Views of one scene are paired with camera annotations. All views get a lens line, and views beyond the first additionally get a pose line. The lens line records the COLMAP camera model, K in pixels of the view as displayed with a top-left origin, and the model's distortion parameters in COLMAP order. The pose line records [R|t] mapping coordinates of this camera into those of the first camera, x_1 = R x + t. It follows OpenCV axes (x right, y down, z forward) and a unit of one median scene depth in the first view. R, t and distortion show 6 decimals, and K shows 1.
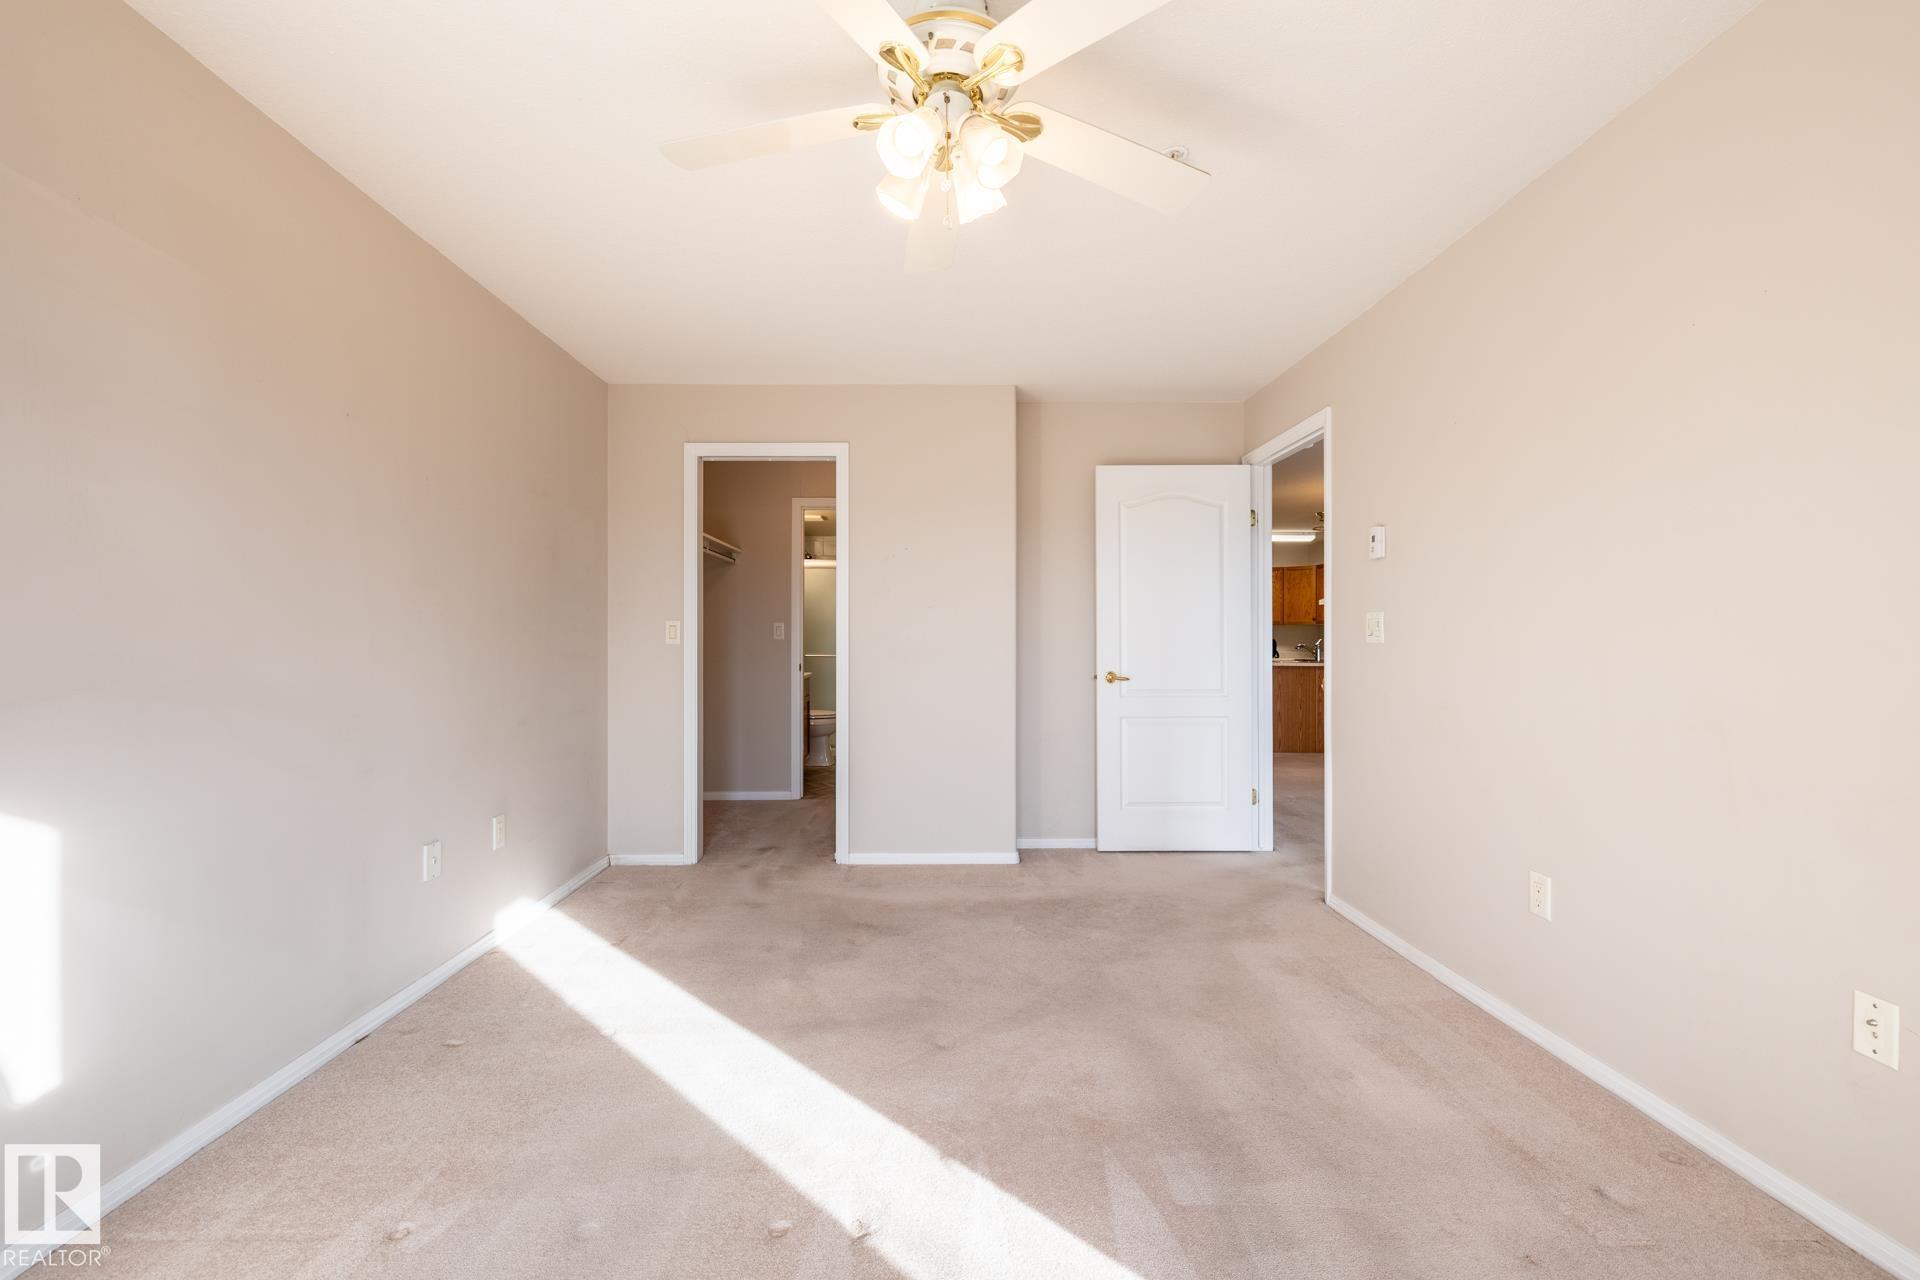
lens RADIAL K [[818.1, 0, 950.5], [0, 818.1, 632.3], [0, 0, 1]] dist [-0.004912, 0.000295]
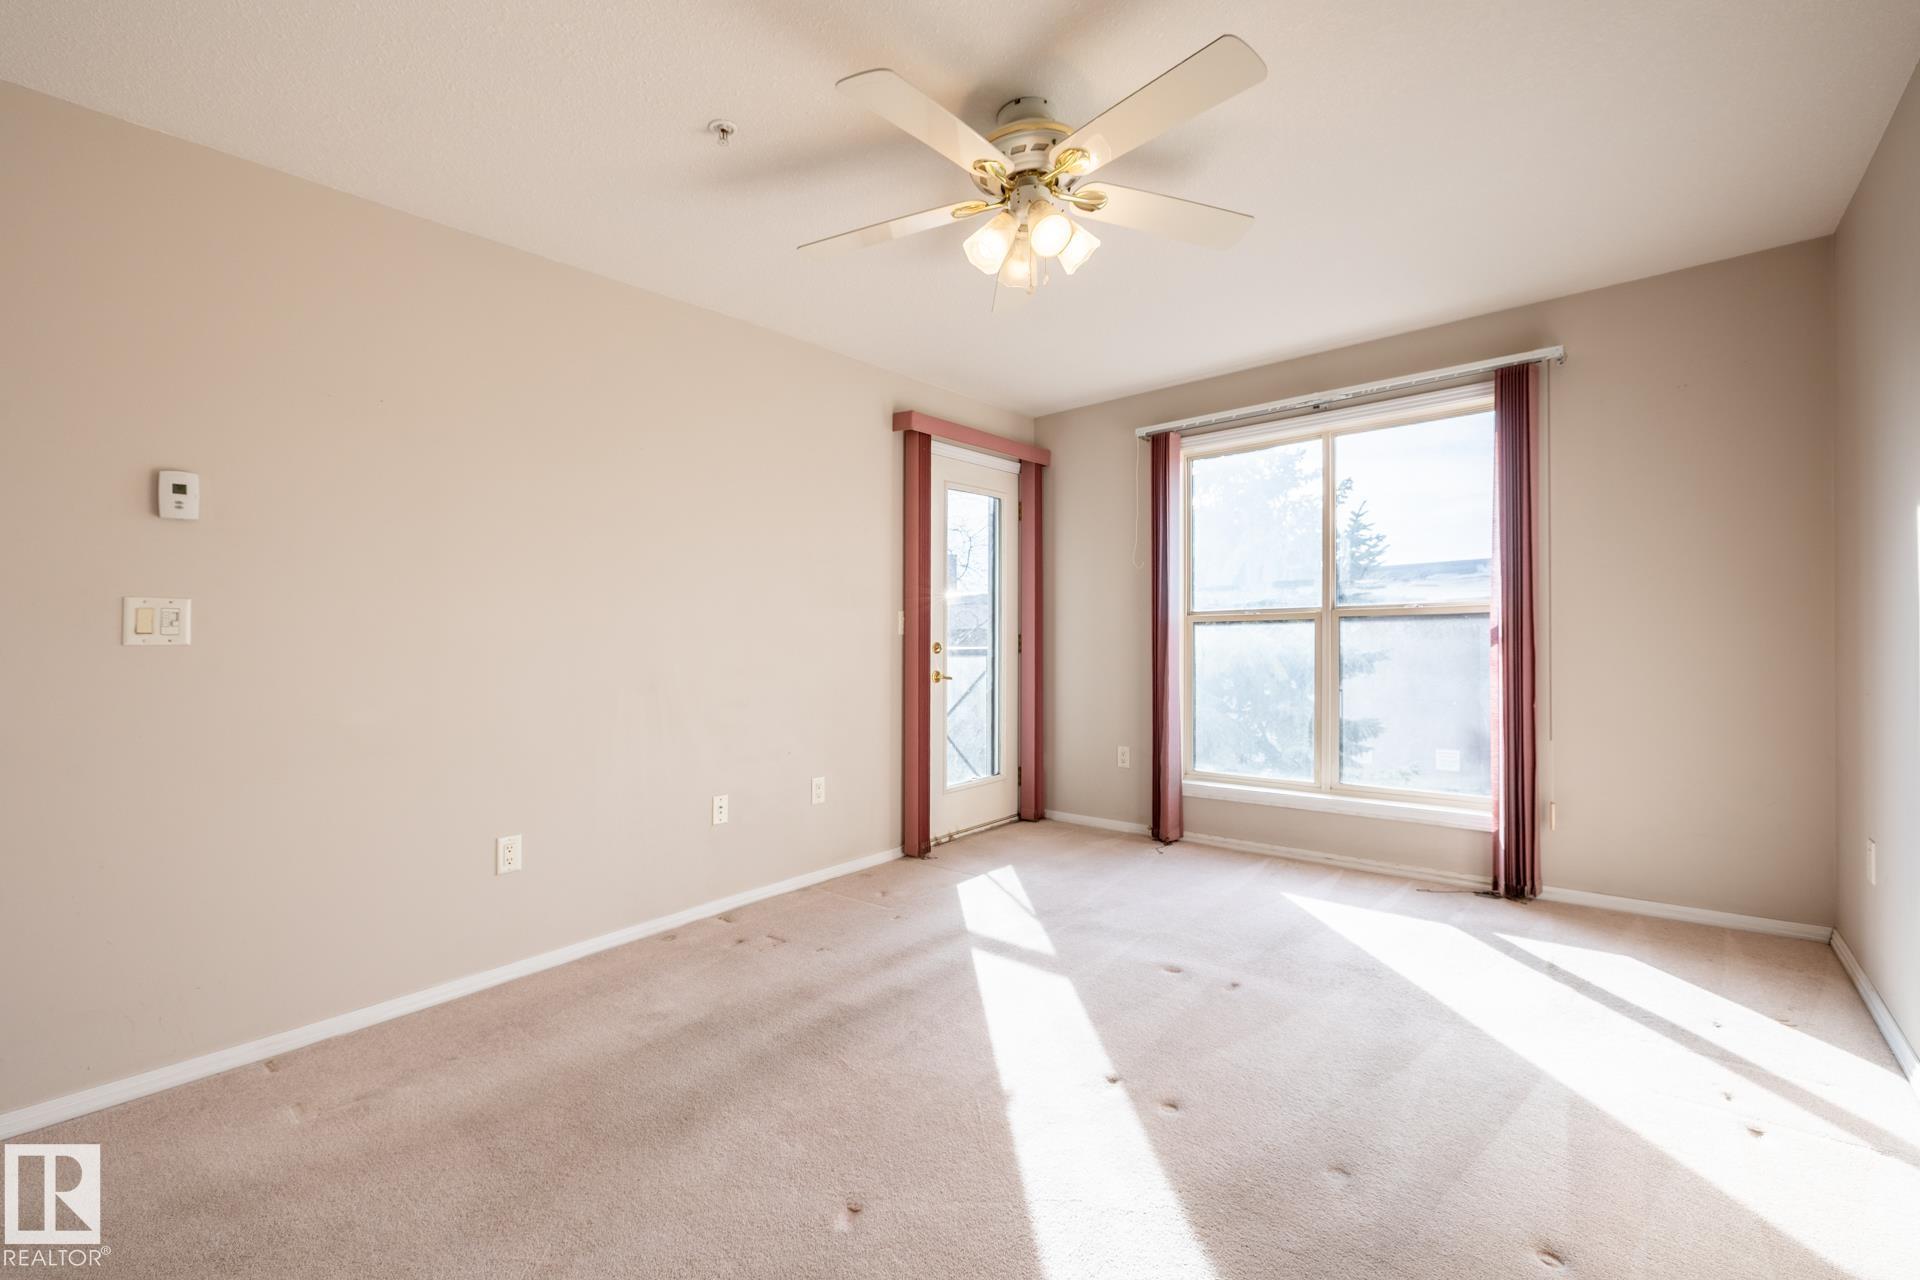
lens RADIAL K [[818.1, 0, 951.9], [0, 818.1, 639.2], [0, 0, 1]] dist [-0.004912, 0.000295]
pose [[-0.739828, 0.010850, 0.672709, -0.671704], [0.011249, 0.999930, -0.003757, 0.029951], [-0.672702, 0.004788, -0.739898, 1.780283]]
